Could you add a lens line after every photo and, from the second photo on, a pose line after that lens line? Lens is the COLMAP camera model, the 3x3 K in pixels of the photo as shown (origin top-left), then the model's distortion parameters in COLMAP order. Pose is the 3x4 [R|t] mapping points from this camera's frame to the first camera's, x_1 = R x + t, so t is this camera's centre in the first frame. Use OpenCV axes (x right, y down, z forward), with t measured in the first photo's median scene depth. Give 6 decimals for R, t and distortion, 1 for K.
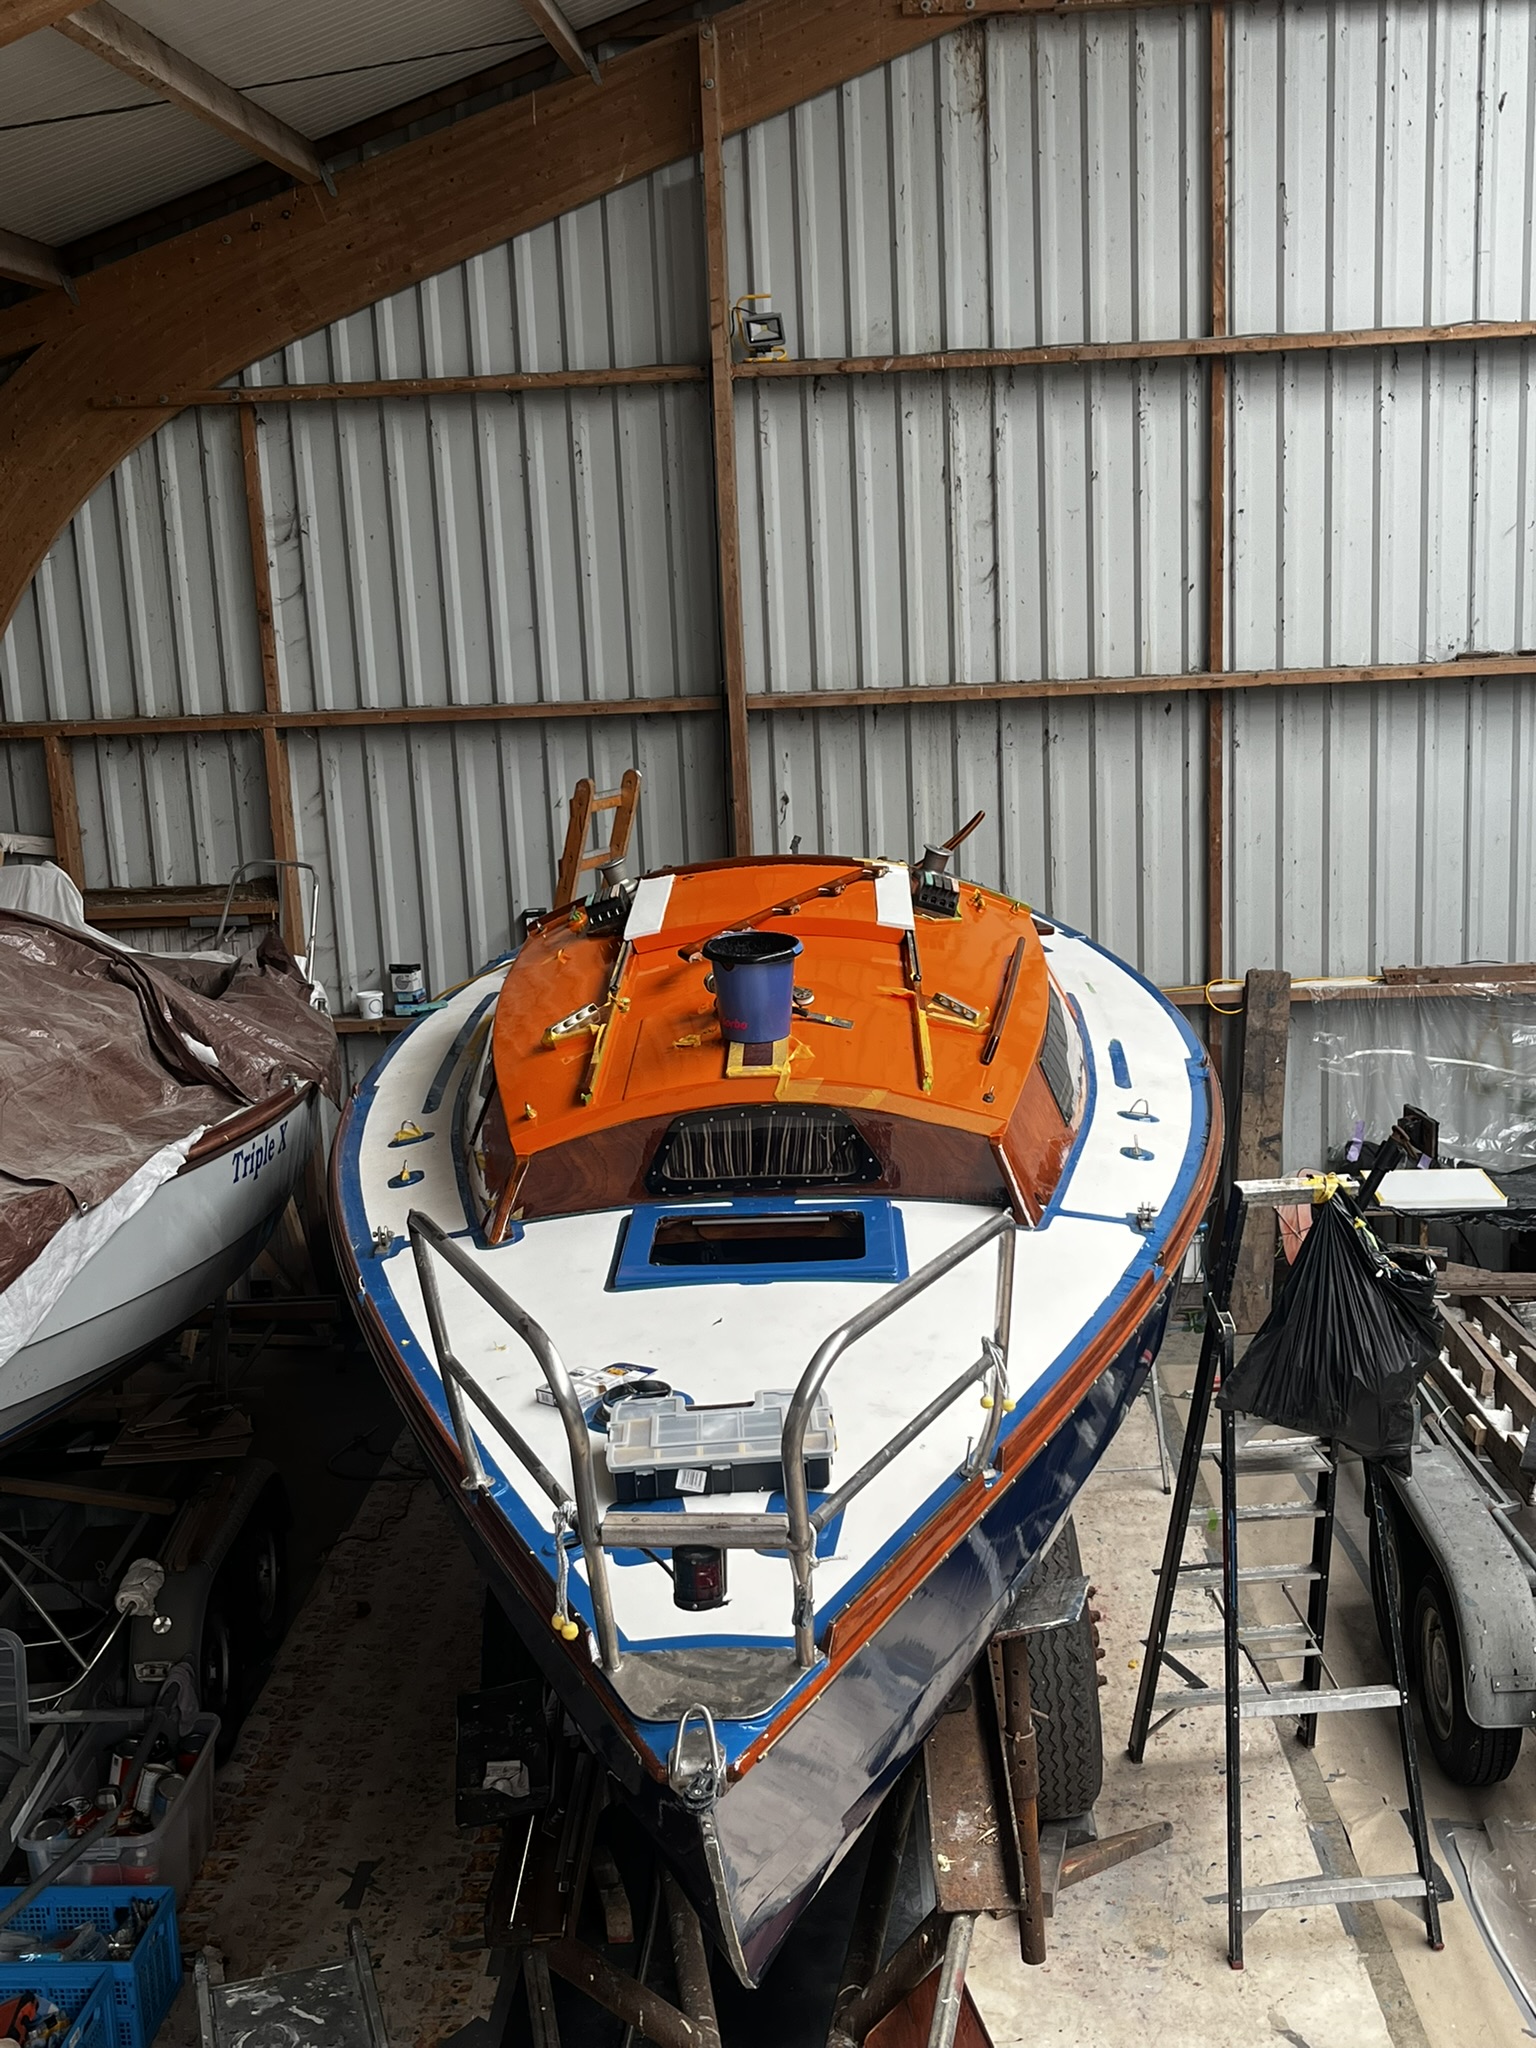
lens RADIAL K [[2344.4, 0, 826.0], [0, 2344.4, 1063.7], [0, 0, 1]] dist [0.005707, 0.000000]
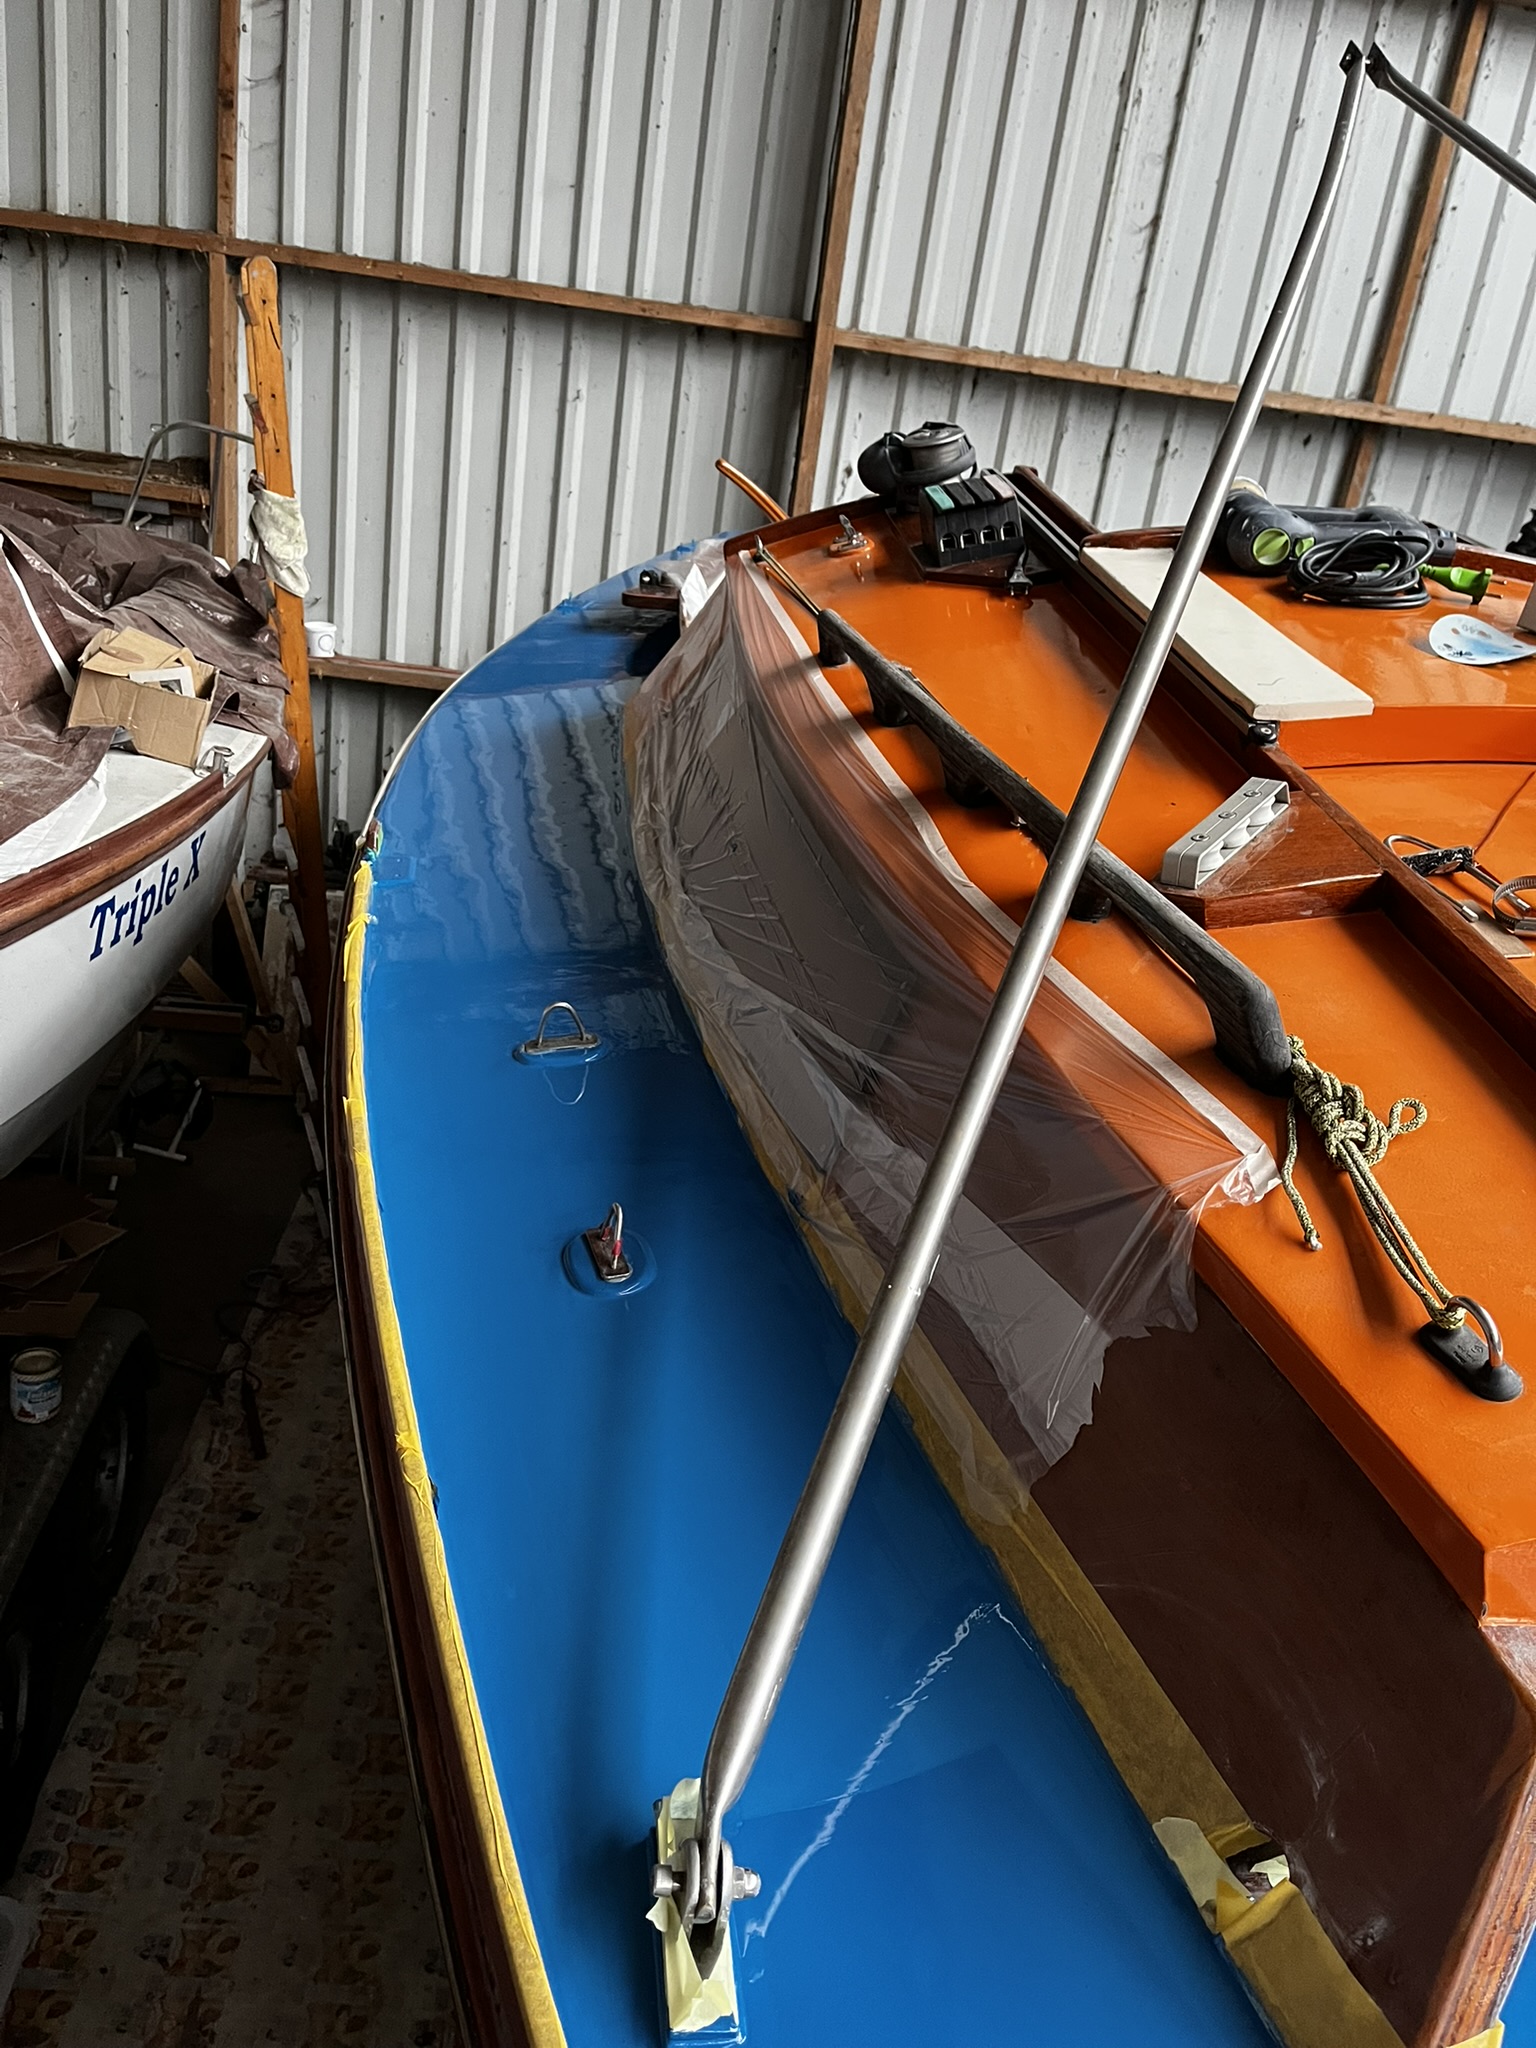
lens RADIAL K [[1639.0, 0, 786.4], [0, 1639.0, 1058.5], [0, 0, 1]] dist [0.026810, -0.063632]
pose [[0.981647, 0.127646, 0.141686, -0.097811], [-0.152021, 0.972353, 0.177253, -0.010608], [-0.115143, -0.195539, 0.973913, 0.406157]]
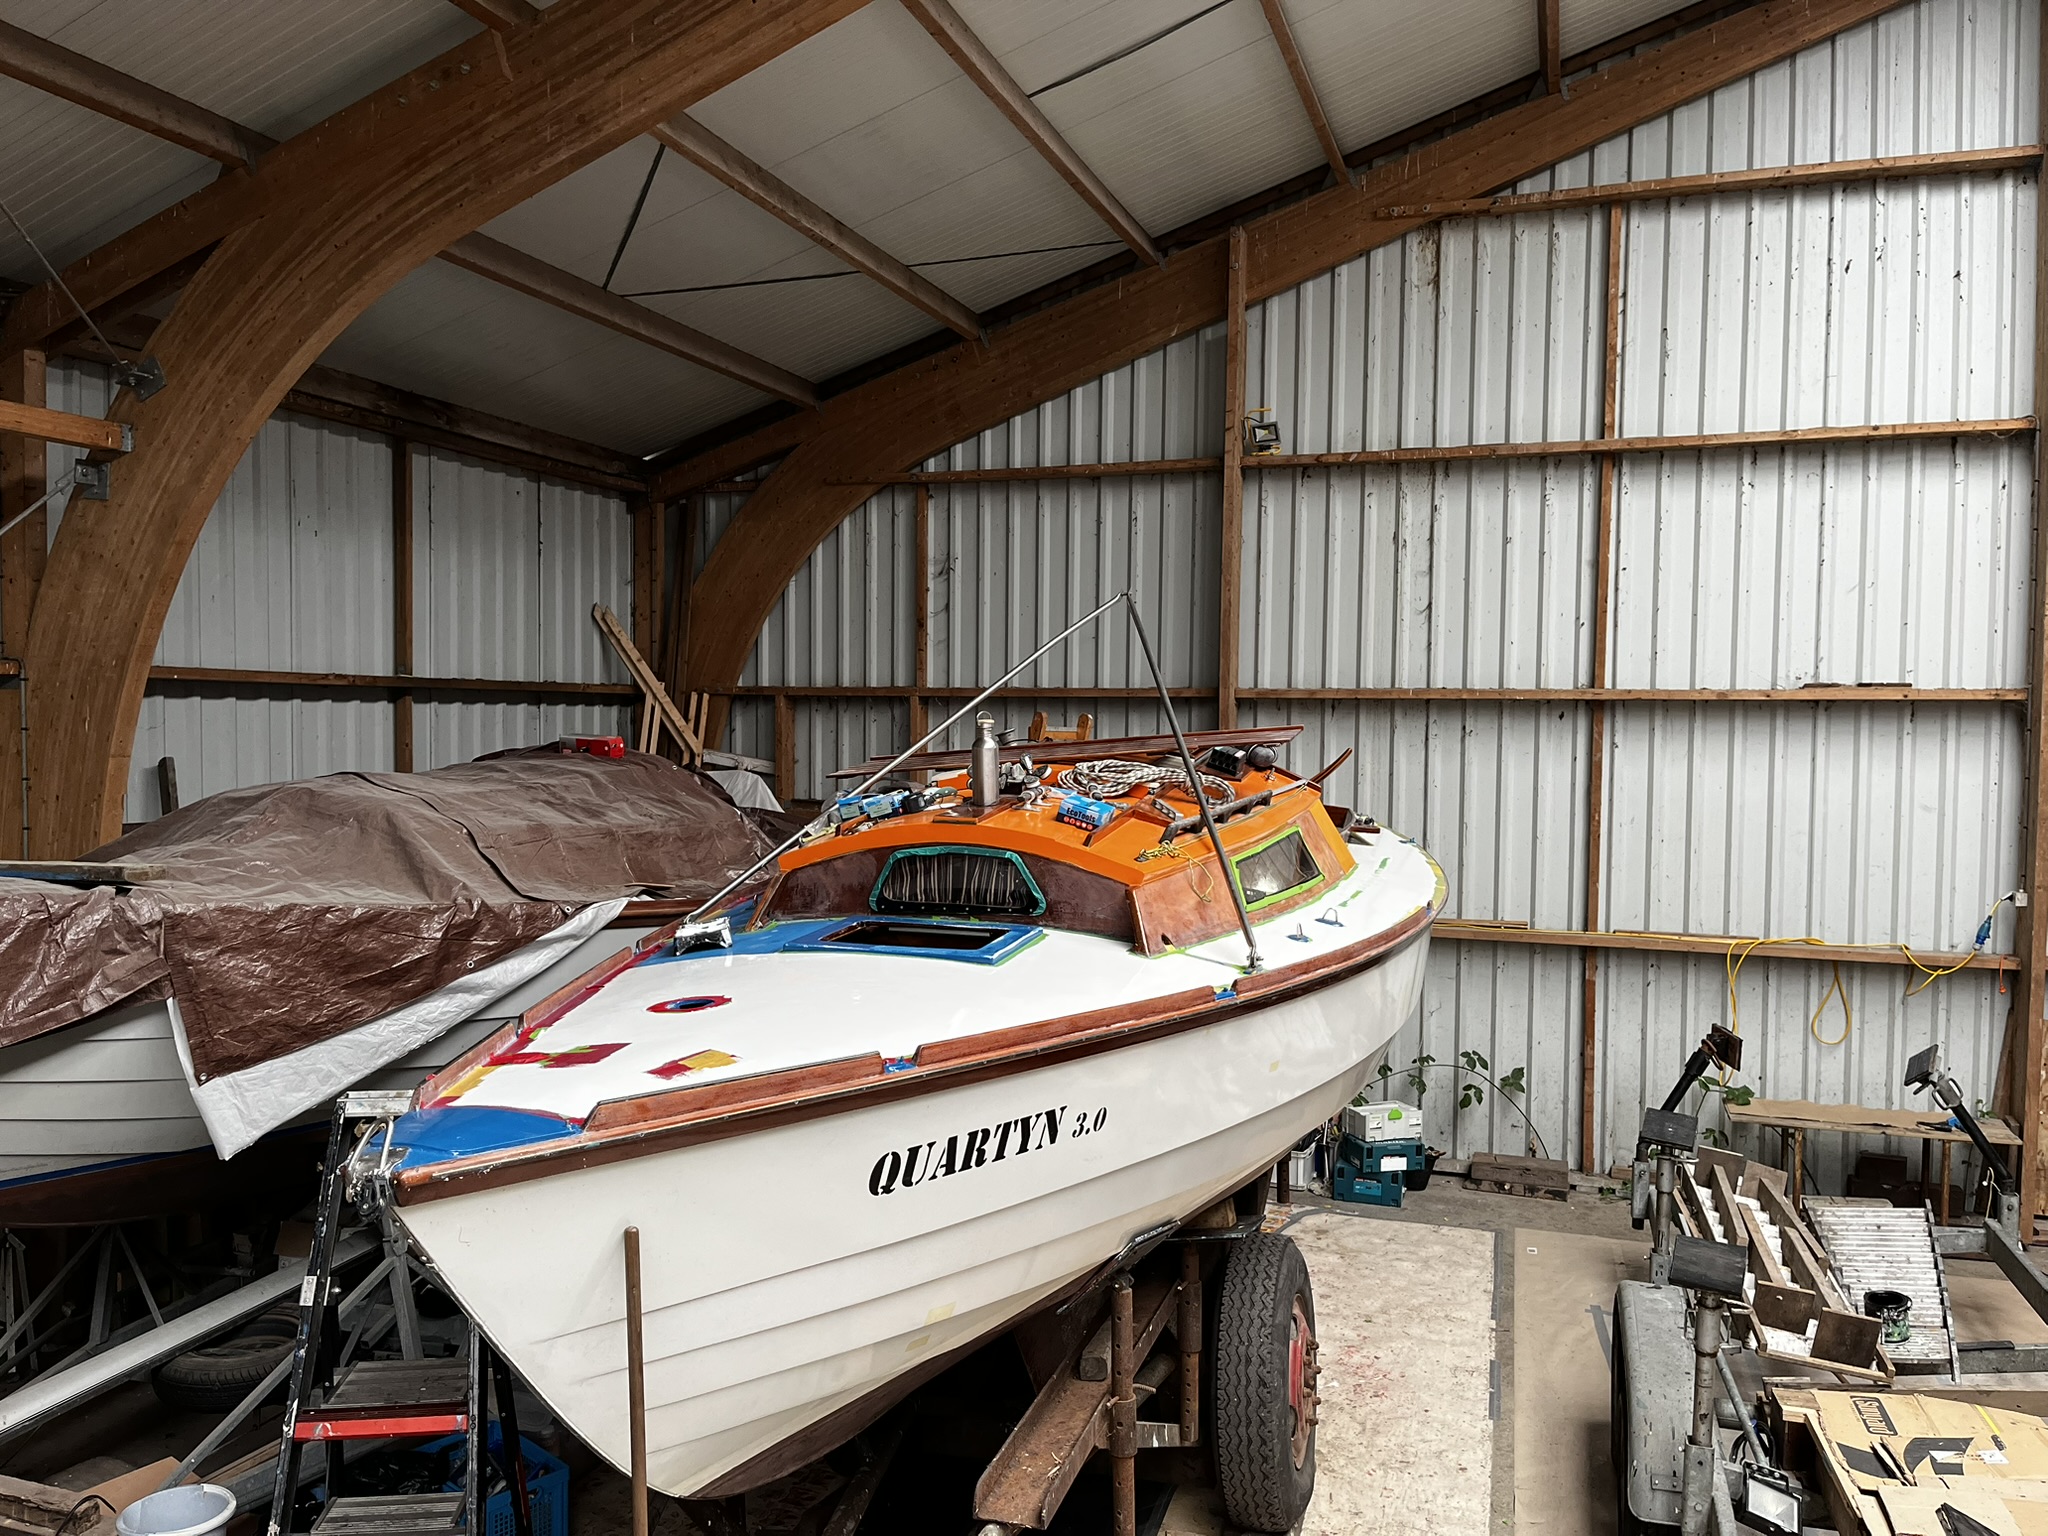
lens RADIAL K [[1571.5, 0, 1033.5], [0, 1571.5, 788.0], [0, 0, 1]] dist [0.044193, -0.079325]
pose [[0.955581, 0.063872, -0.287724, 0.123152], [-0.110940, 0.982385, -0.150370, 0.054382], [0.273051, 0.175611, 0.945835, 0.096105]]
